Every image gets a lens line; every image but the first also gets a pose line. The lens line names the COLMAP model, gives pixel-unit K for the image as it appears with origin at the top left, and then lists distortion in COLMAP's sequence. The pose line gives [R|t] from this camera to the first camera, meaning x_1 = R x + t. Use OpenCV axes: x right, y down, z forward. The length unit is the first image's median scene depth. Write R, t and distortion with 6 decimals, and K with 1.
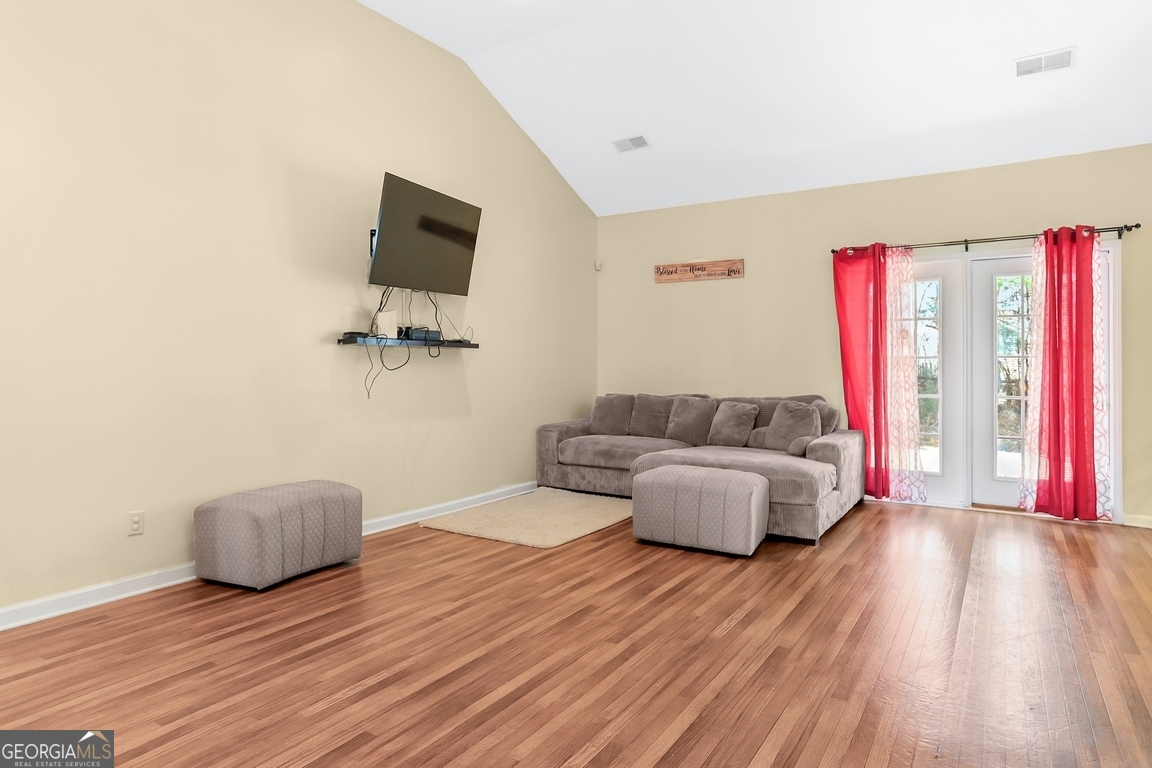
lens RADIAL K [[685.9, 0, 576.0], [0, 685.9, 384.0], [0, 0, 1]] dist [-0.009382, -0.001088]
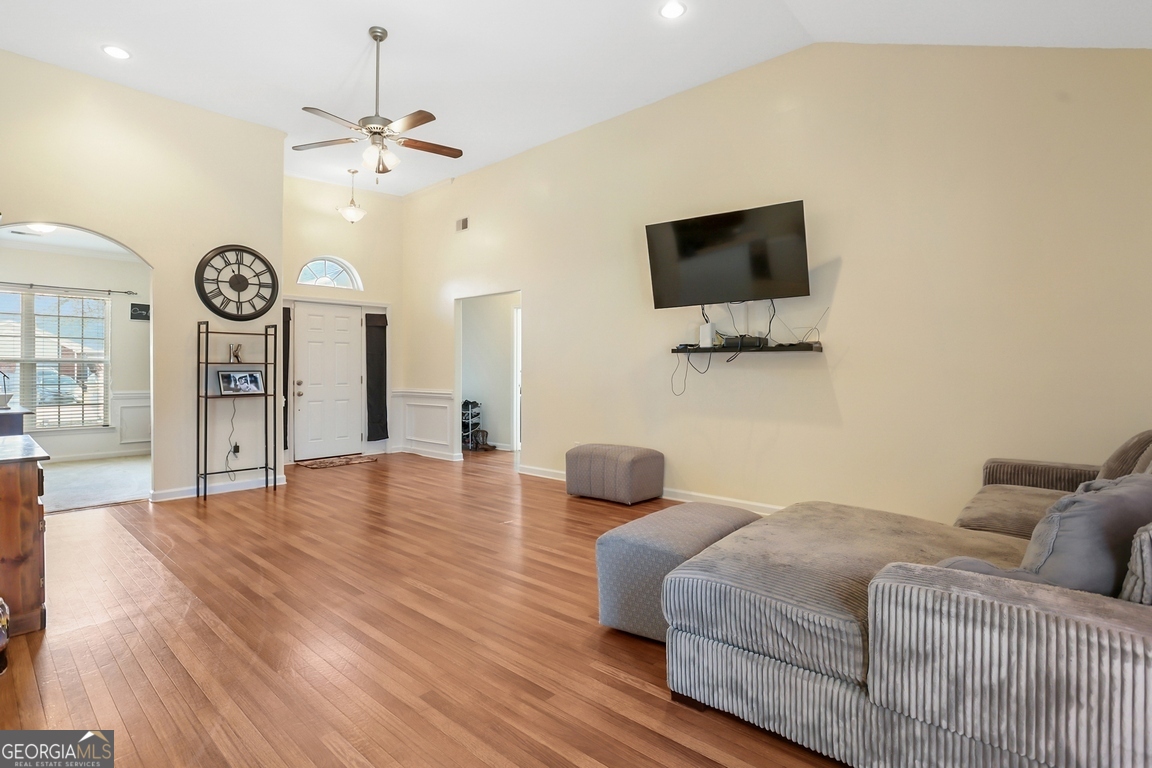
lens RADIAL K [[571.2, 0, 577.3], [0, 571.2, 390.4], [0, 0, 1]] dist [-0.025345, 0.000114]
pose [[-0.162092, 0.041616, -0.985898, 0.835352], [-0.025135, 0.998612, 0.046285, -0.034478], [0.986455, 0.032283, -0.160821, 1.029938]]
